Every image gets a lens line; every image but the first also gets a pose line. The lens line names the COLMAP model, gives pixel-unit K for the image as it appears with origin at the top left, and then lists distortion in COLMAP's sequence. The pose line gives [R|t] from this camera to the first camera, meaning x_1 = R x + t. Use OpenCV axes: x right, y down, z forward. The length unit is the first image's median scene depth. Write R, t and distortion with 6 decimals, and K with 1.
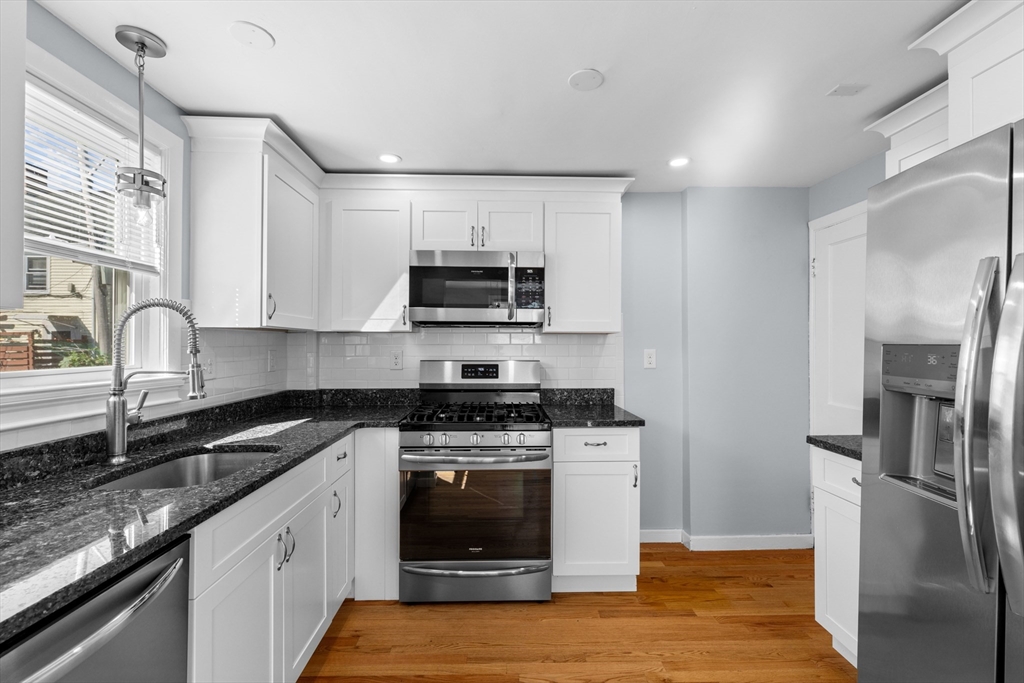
lens RADIAL K [[437.0, 0, 512.0], [0, 437.0, 341.5], [0, 0, 1]] dist [-0.001342, 0.000310]
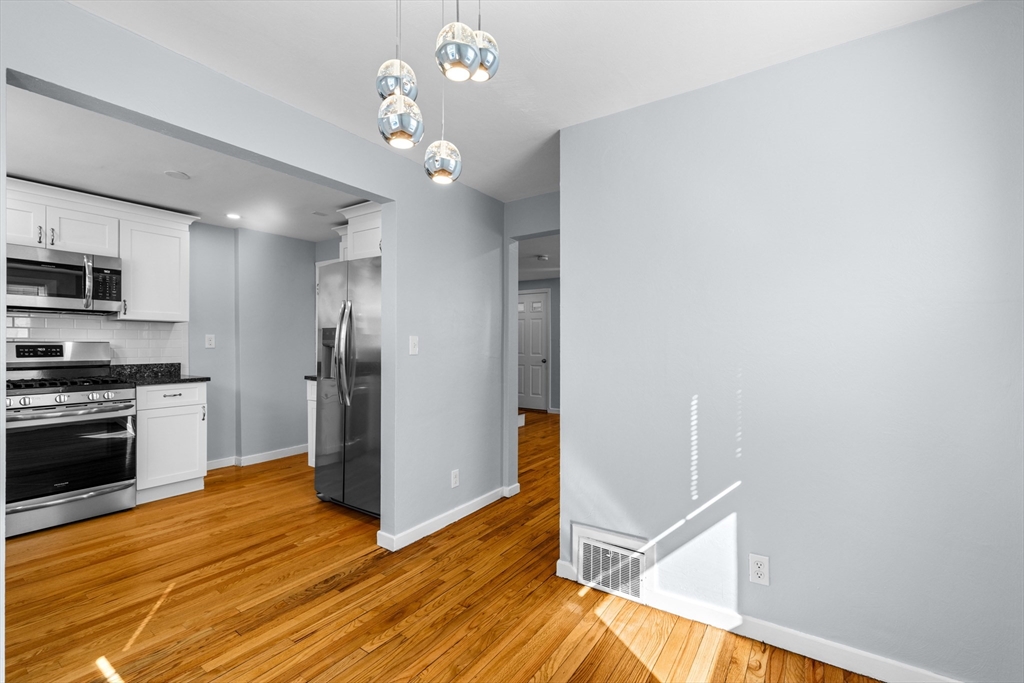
lens RADIAL K [[442.5, 0, 511.7], [0, 442.5, 346.2], [0, 0, 1]] dist [0.002064, 0.000985]
pose [[0.590362, -0.004374, 0.807127, -0.313023], [-0.005348, 0.999942, 0.009330, 0.042116], [-0.807121, -0.009825, 0.590304, -0.747376]]
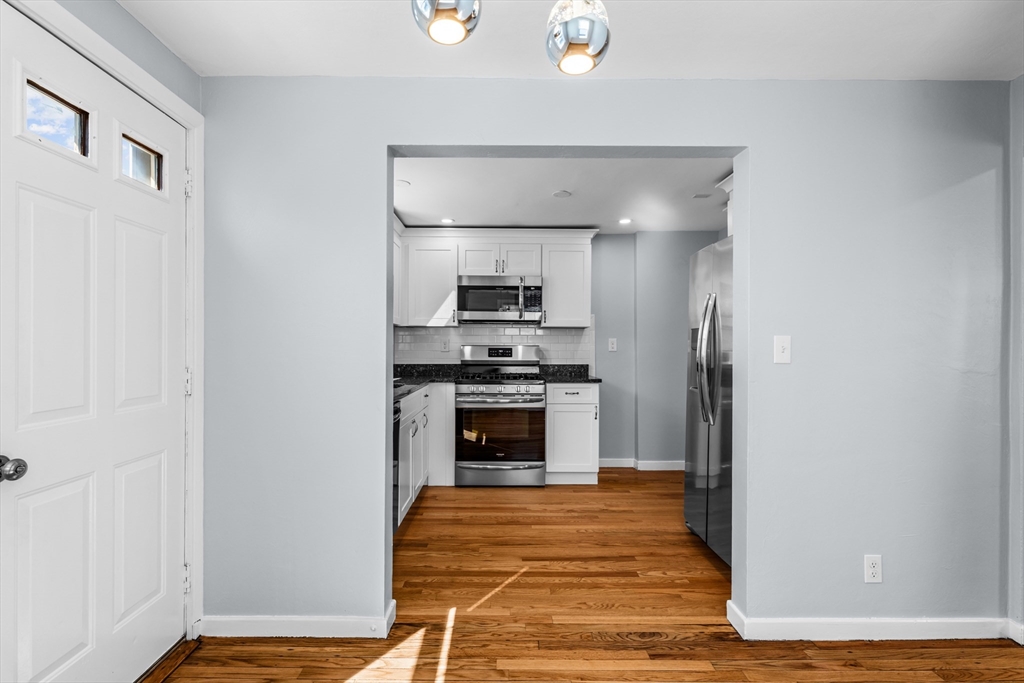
lens RADIAL K [[464.7, 0, 503.7], [0, 464.7, 345.4], [0, 0, 1]] dist [0.003393, 0.000231]
pose [[0.999717, 0.000812, -0.023764, -0.024233], [-0.000754, 0.999997, 0.002431, 0.043756], [0.023766, -0.002412, 0.999715, -0.699924]]
